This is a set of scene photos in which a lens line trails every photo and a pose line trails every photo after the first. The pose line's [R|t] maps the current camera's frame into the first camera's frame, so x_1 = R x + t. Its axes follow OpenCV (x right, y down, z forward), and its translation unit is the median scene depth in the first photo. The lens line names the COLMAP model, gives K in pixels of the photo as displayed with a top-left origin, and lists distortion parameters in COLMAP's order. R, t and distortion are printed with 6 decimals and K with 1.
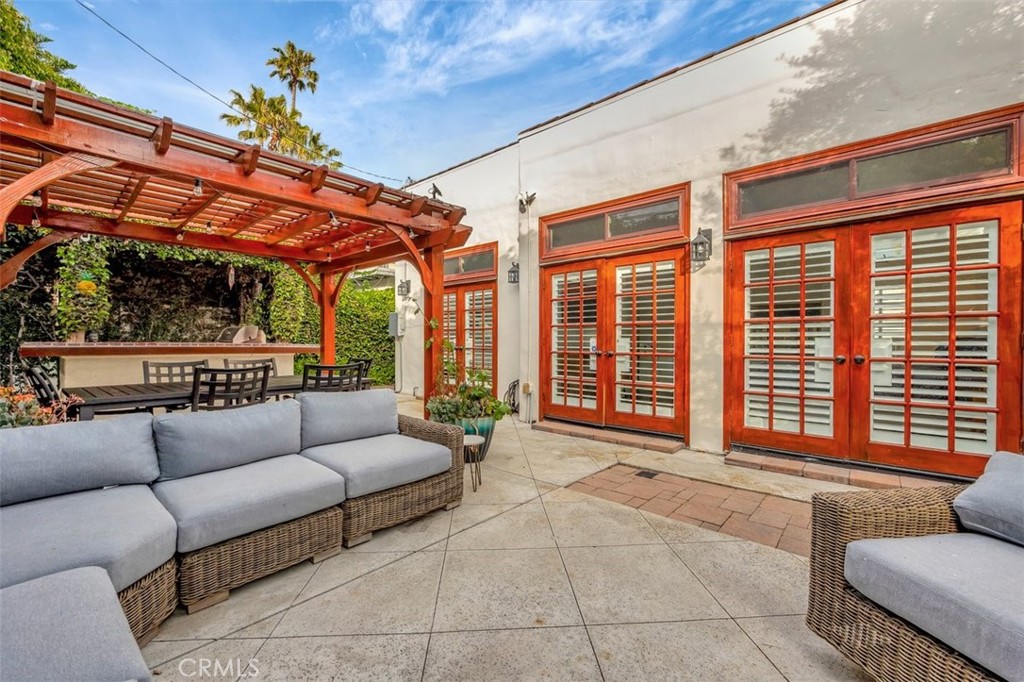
lens RADIAL K [[412.3, 0, 515.4], [0, 412.3, 343.5], [0, 0, 1]] dist [0.000670, 0.000013]
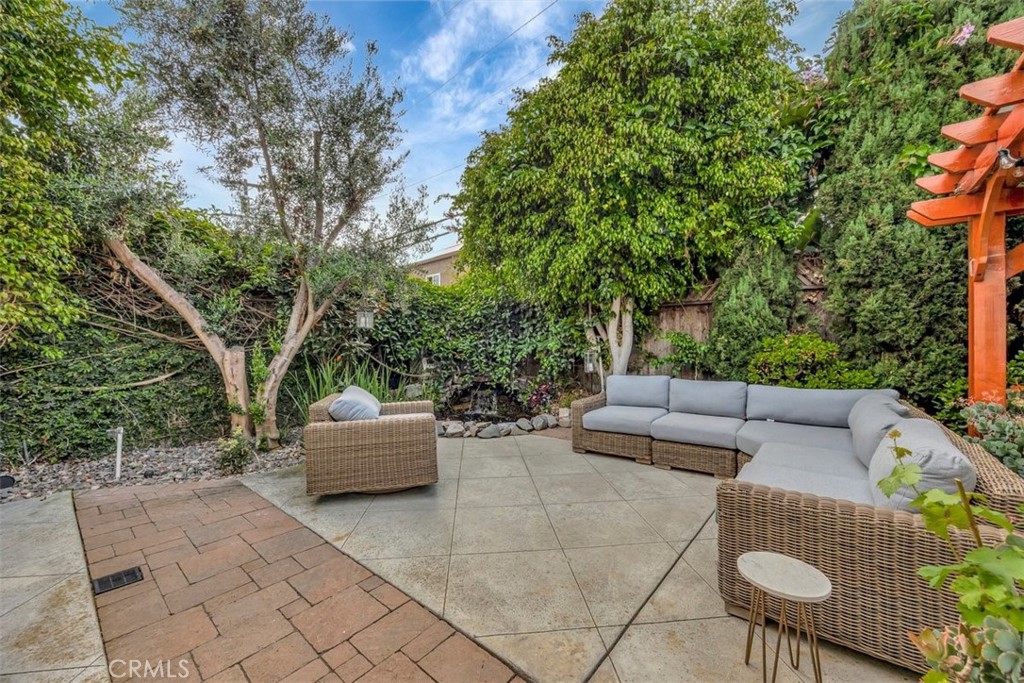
lens RADIAL K [[390.6, 0, 514.8], [0, 390.6, 340.2], [0, 0, 1]] dist [-0.001438, -0.000060]
pose [[-0.999483, -0.002451, -0.032053, 0.199415], [-0.002476, 0.999997, 0.000745, -0.014343], [0.032051, 0.000824, -0.999486, 1.548660]]
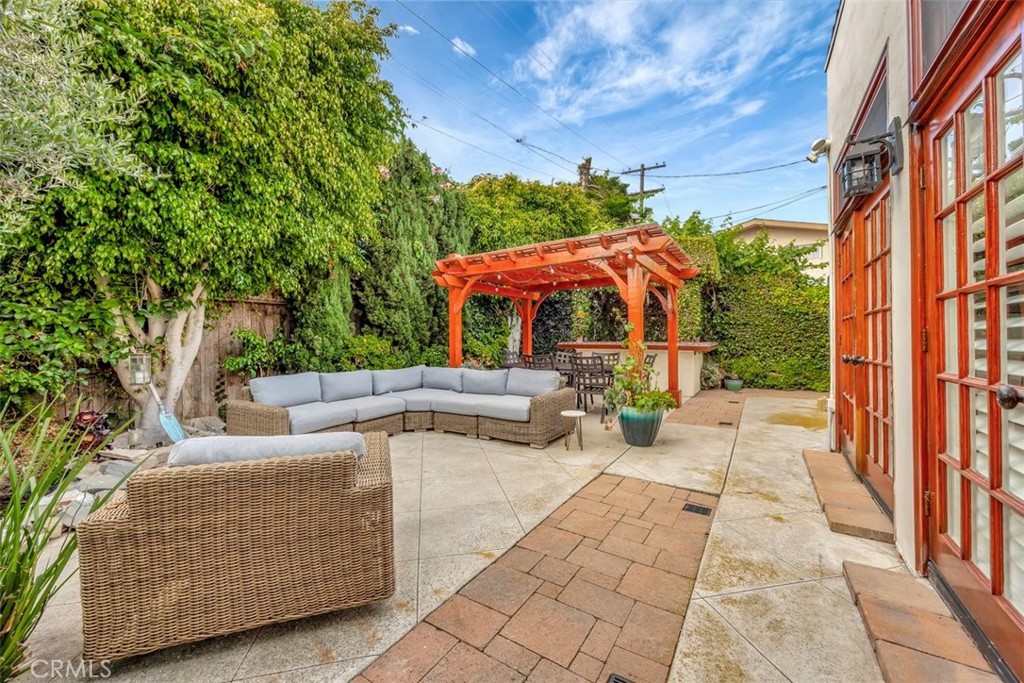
lens RADIAL K [[390.6, 0, 514.8], [0, 390.6, 340.2], [0, 0, 1]] dist [-0.001438, -0.000060]
pose [[0.147555, -0.003844, -0.989046, 1.258680], [-0.001204, 0.999991, -0.004066, -0.003182], [0.989053, 0.001791, 0.147549, 0.679832]]
